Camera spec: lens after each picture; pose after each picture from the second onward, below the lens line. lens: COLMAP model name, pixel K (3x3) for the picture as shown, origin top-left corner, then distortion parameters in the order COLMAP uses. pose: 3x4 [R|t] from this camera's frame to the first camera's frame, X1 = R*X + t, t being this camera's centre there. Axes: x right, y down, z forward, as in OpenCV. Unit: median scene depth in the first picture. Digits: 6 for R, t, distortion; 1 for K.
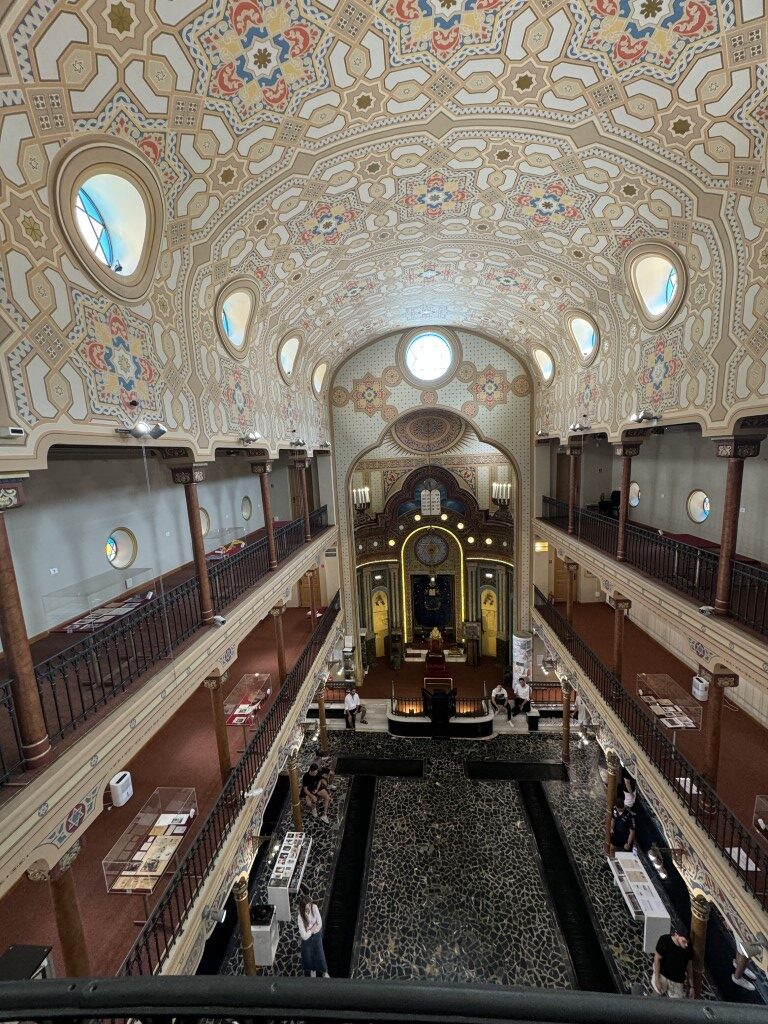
lens RADIAL K [[409.1, 0, 384.0], [0, 409.1, 512.0], [0, 0, 1]] dist [-0.000774, 0.000154]
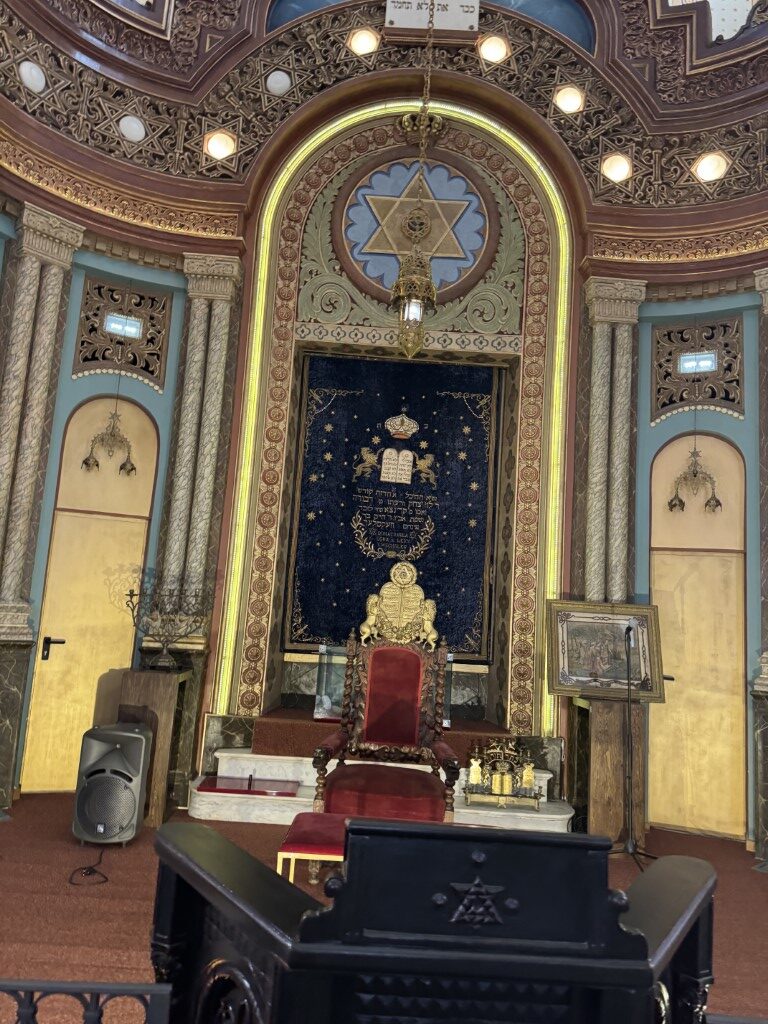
lens RADIAL K [[724.7, 0, 384.0], [0, 724.7, 512.0], [0, 0, 1]] dist [0.040974, -0.041226]
pose [[0.988592, 0.125391, 0.083439, 0.145779], [-0.097248, 0.954440, -0.282113, 0.543580], [-0.115012, 0.270780, 0.955746, 1.145687]]
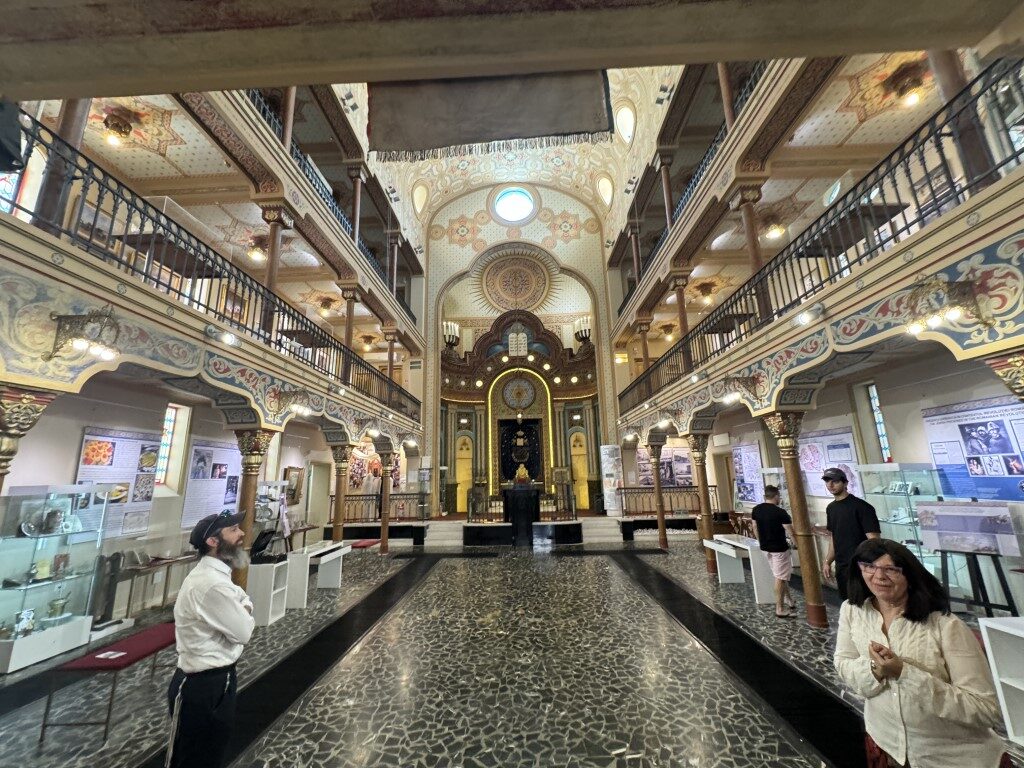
lens RADIAL K [[409.1, 0, 511.9], [0, 409.1, 385.6], [0, 0, 1]] dist [-0.000774, 0.000154]
pose [[0.998369, 0.032288, 0.047081, 0.084487], [-0.013122, 0.932402, -0.361183, 0.717665], [-0.055561, 0.359977, 0.931305, 0.104704]]
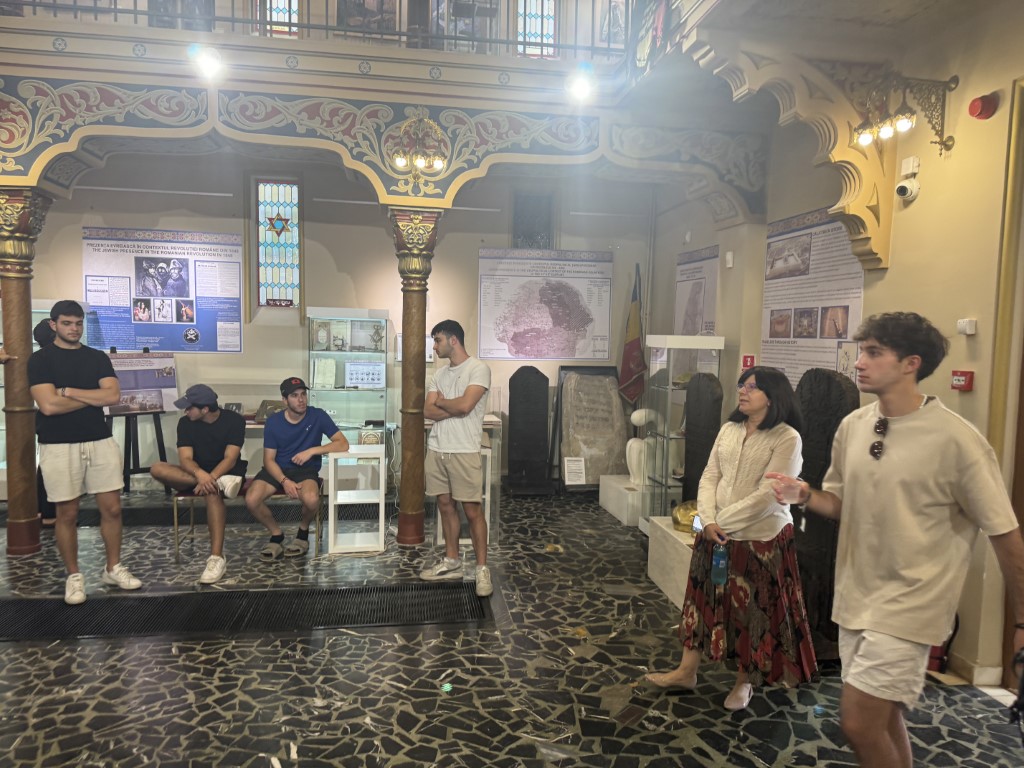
lens RADIAL K [[724.7, 0, 508.9], [0, 724.7, 388.4], [0, 0, 1]] dist [0.040974, -0.041226]
pose [[-0.226010, -0.030485, 0.973648, -0.110770], [0.131153, 0.989457, 0.061424, 0.699918], [-0.965256, 0.141579, -0.219629, 0.405725]]
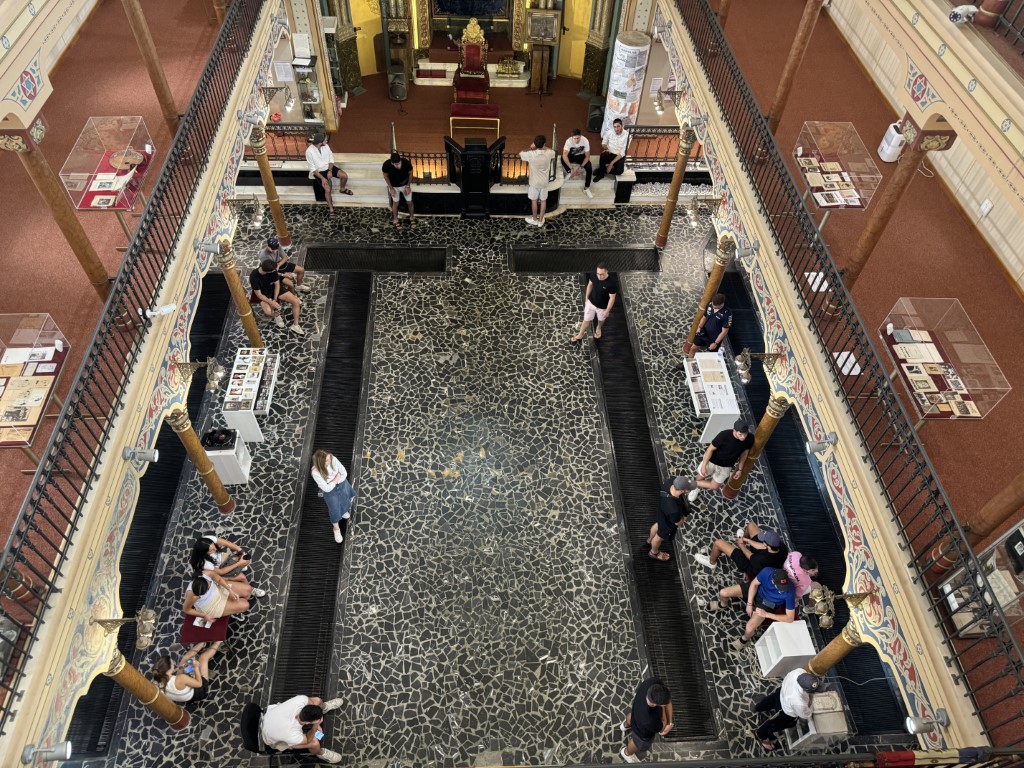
lens RADIAL K [[714.5, 0, 509.4], [0, 714.5, 385.9], [0, 0, 1]] dist [0.181883, -0.378634]
pose [[0.987838, -0.048950, 0.147580, 0.020114], [-0.065004, 0.732209, 0.677970, -0.006473], [-0.141246, -0.679318, 0.720122, 0.036086]]
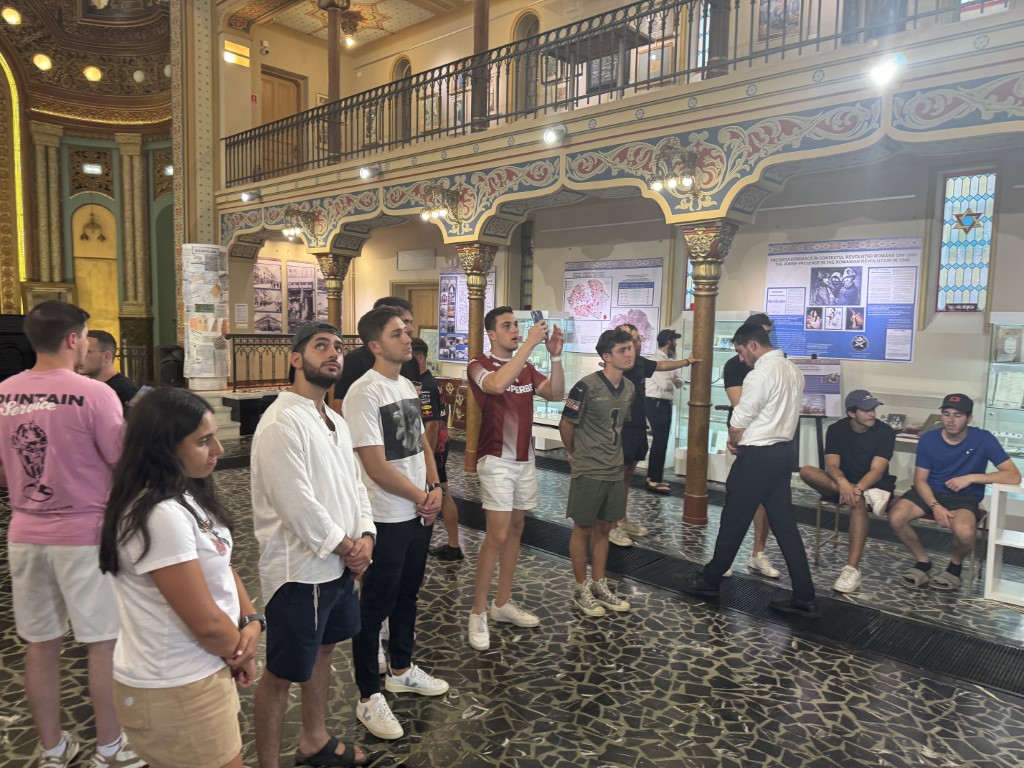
lens RADIAL K [[724.7, 0, 508.9], [0, 724.7, 388.4], [0, 0, 1]] dist [0.040974, -0.041226]
pose [[0.613136, -0.013028, 0.789870, -0.118358], [0.065976, 0.997215, -0.034766, 0.698117], [-0.787218, 0.073428, 0.612288, 0.376173]]
